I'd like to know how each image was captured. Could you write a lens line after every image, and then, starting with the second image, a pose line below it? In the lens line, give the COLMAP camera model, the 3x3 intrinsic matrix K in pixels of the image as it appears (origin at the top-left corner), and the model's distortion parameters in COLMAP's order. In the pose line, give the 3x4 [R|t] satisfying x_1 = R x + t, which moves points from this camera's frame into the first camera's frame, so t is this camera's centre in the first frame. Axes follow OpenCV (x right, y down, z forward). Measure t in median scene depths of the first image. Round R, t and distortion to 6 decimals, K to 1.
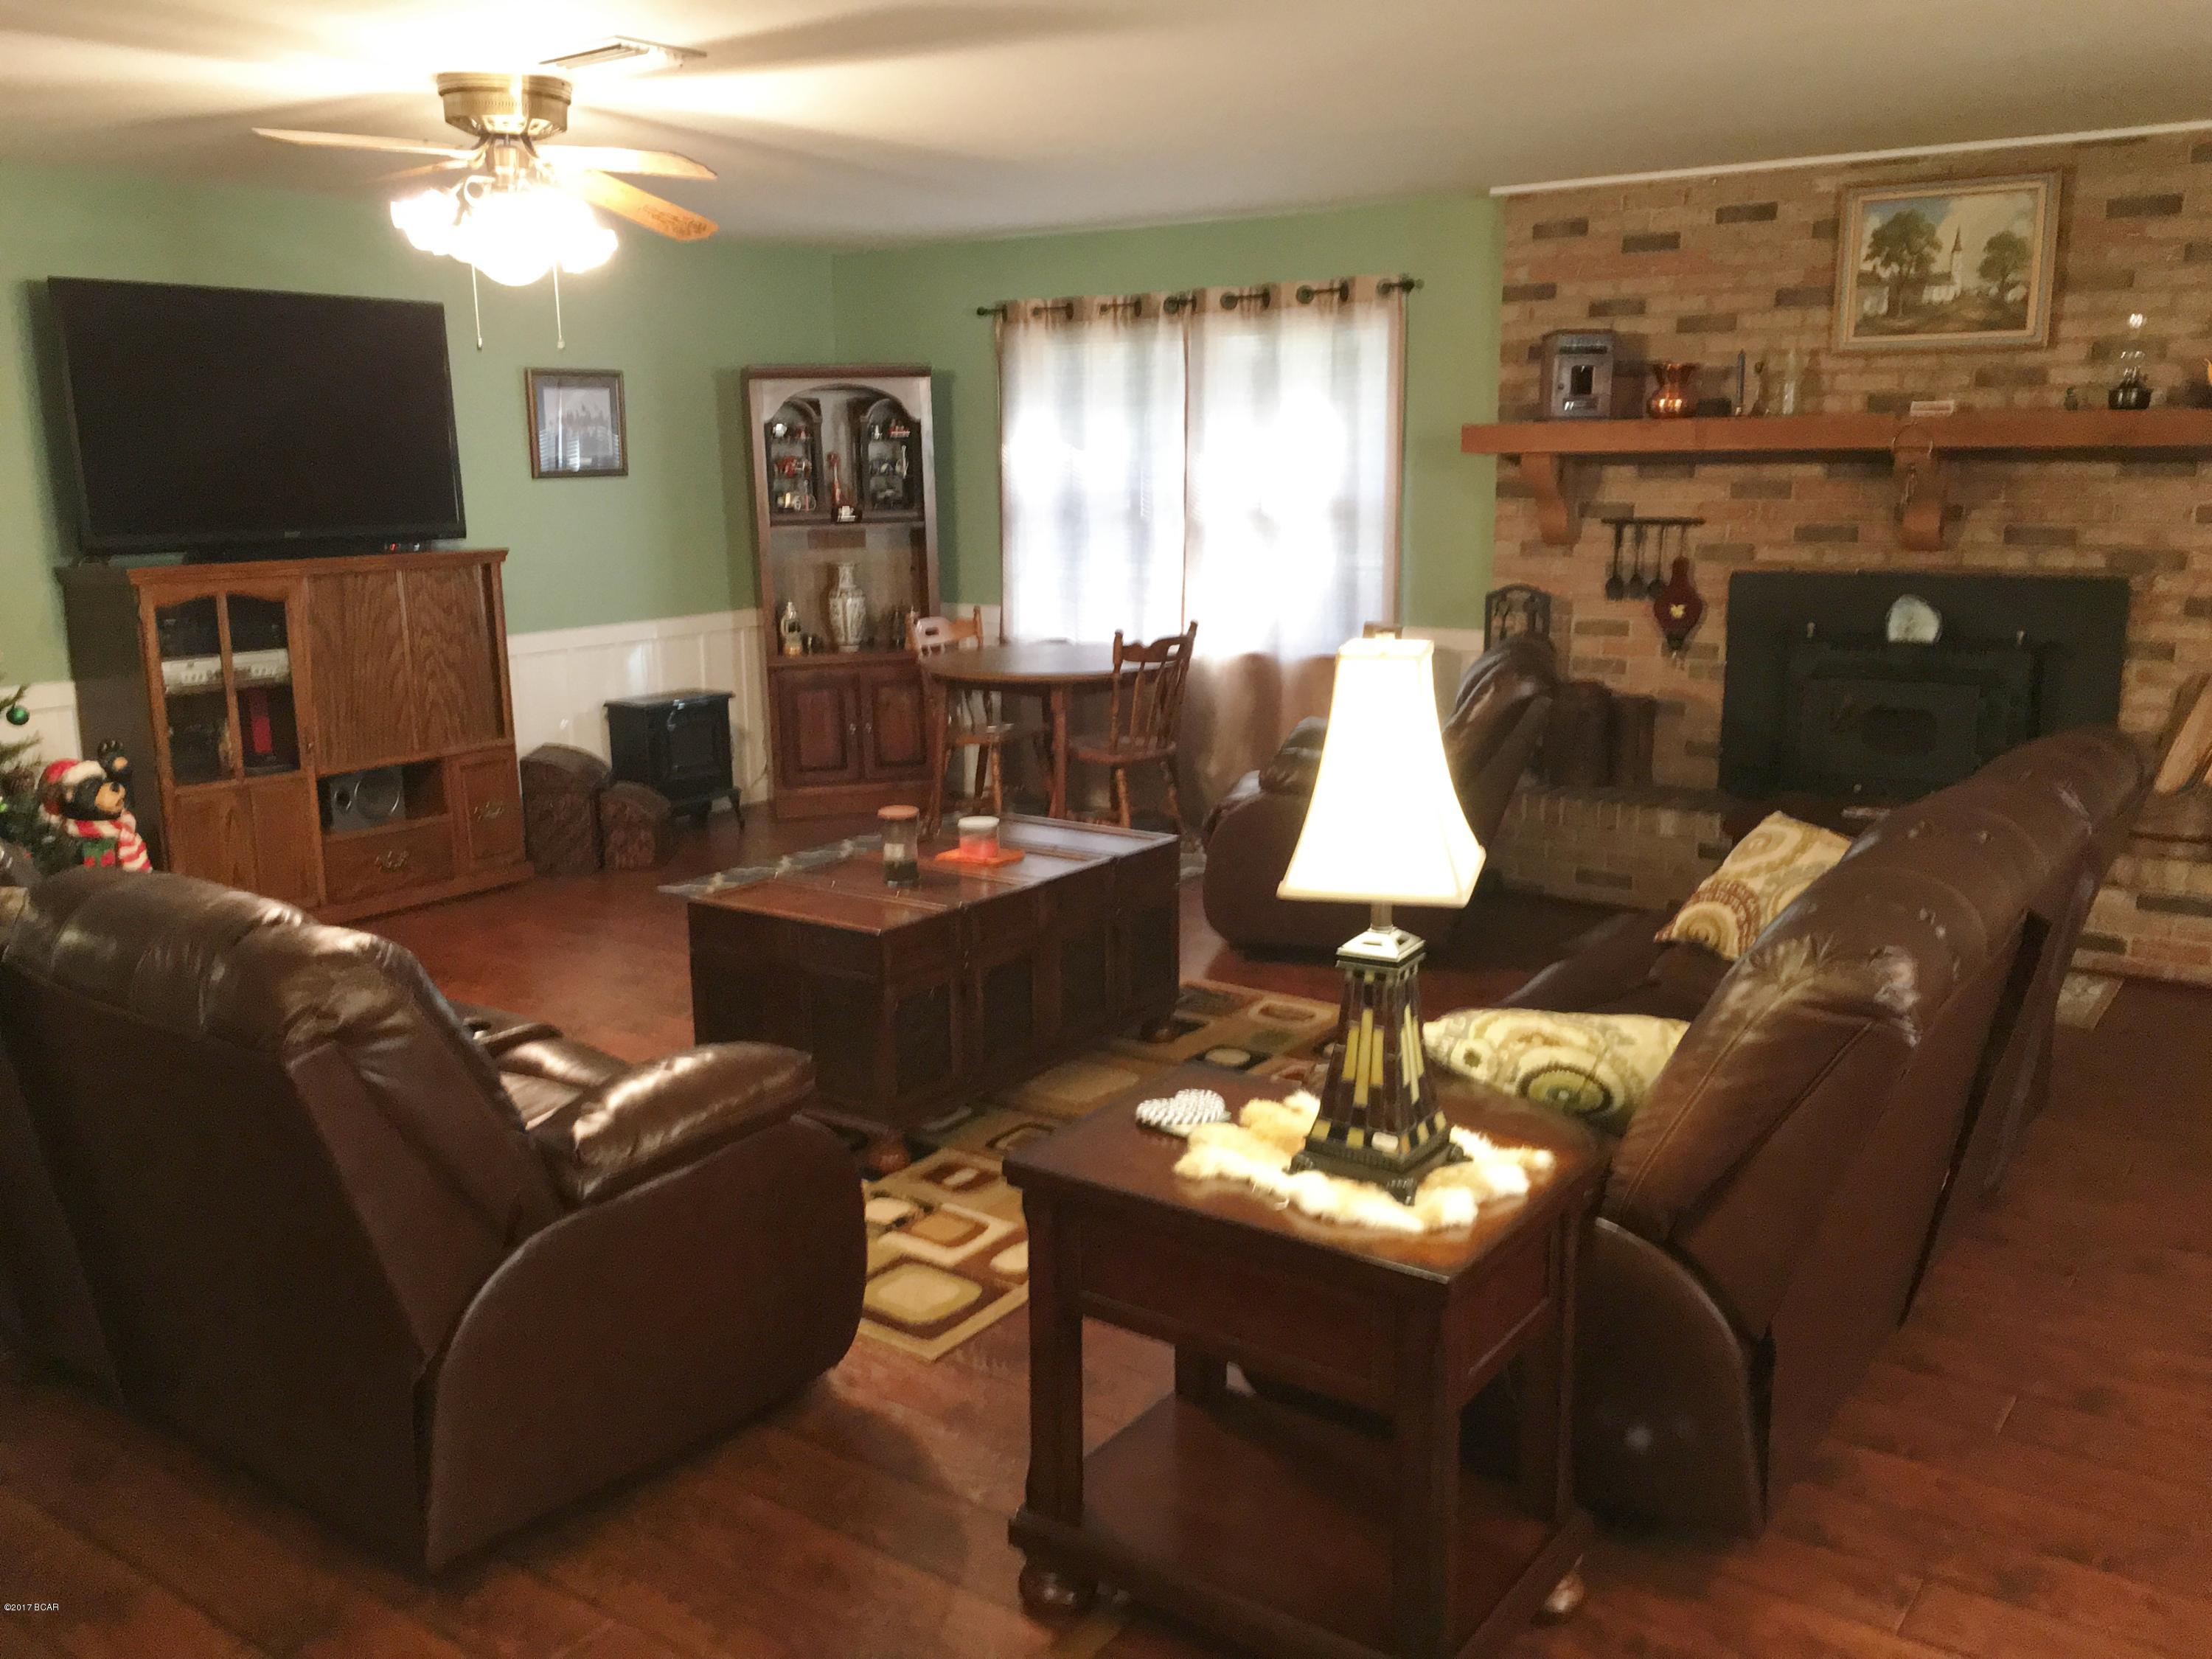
lens RADIAL K [[1879.6, 0, 1100.5], [0, 1879.6, 832.9], [0, 0, 1]] dist [0.086608, -0.119015]
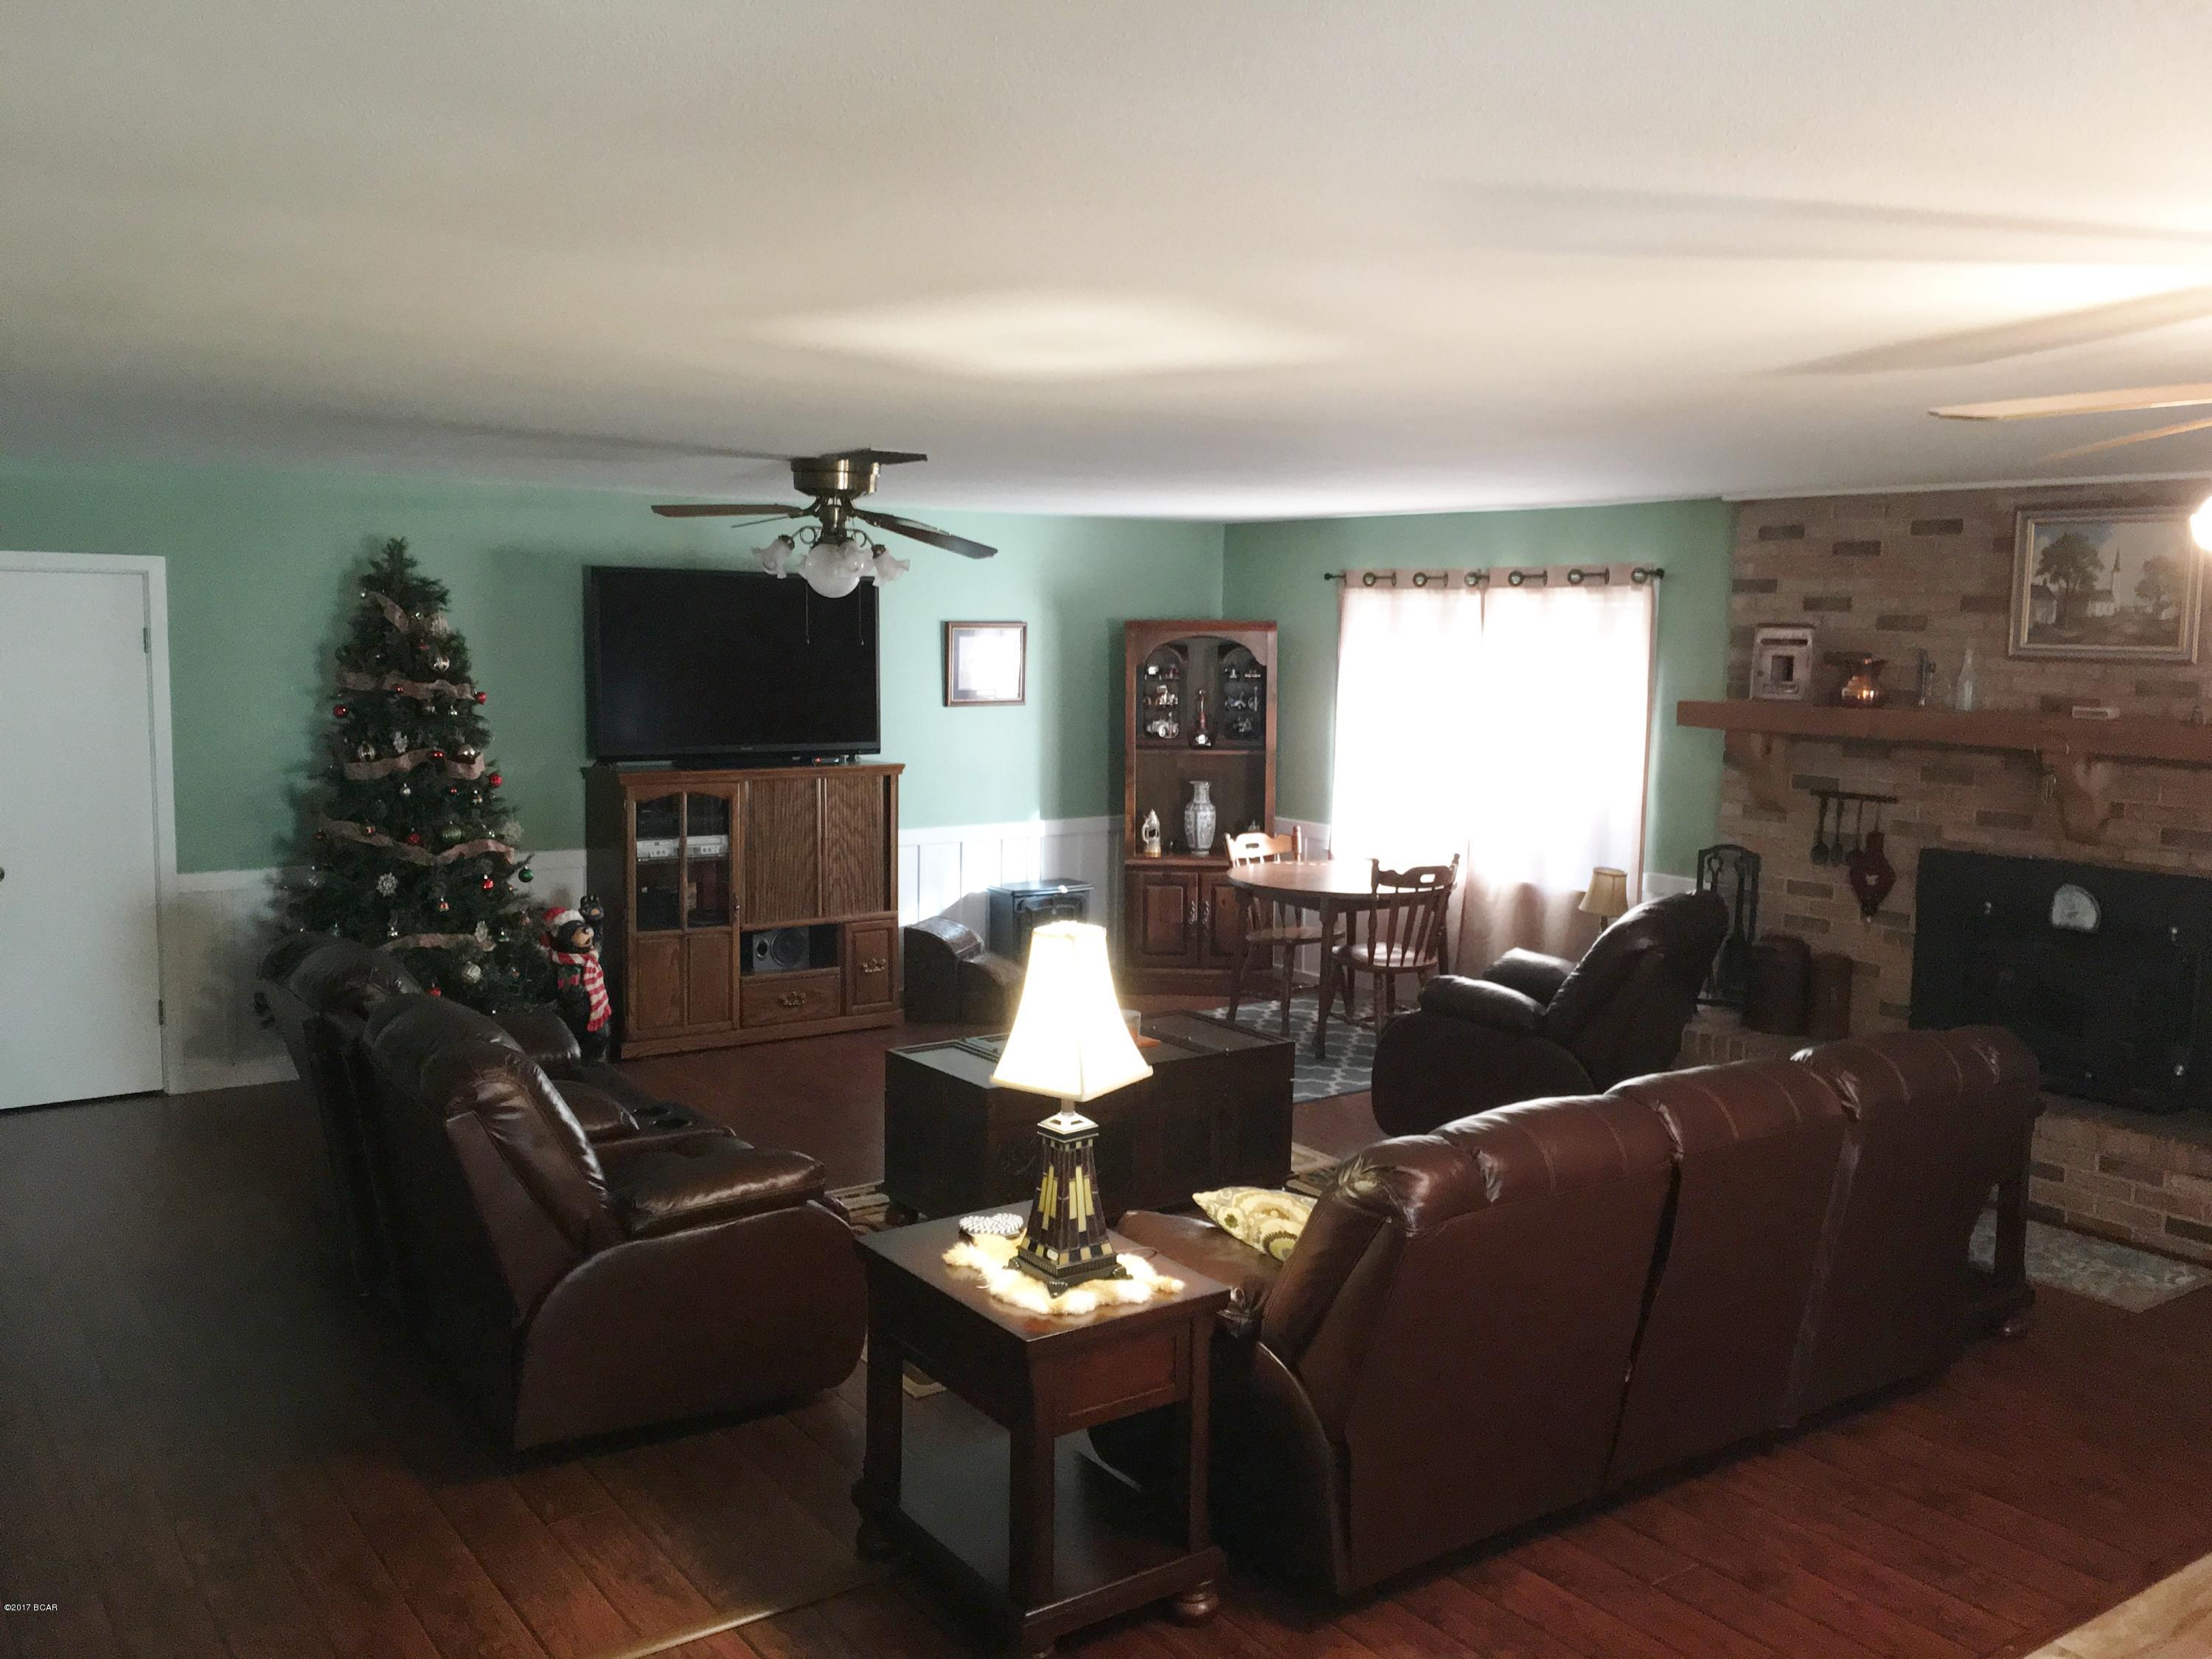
lens RADIAL K [[1900.9, 0, 1106.0], [0, 1900.9, 829.5], [0, 0, 1]] dist [0.034884, 0.006569]
pose [[0.943547, 0.063894, -0.325018, 0.259681], [-0.092575, 0.992986, -0.073544, -0.026177], [0.318040, 0.099481, 0.942844, -0.181082]]
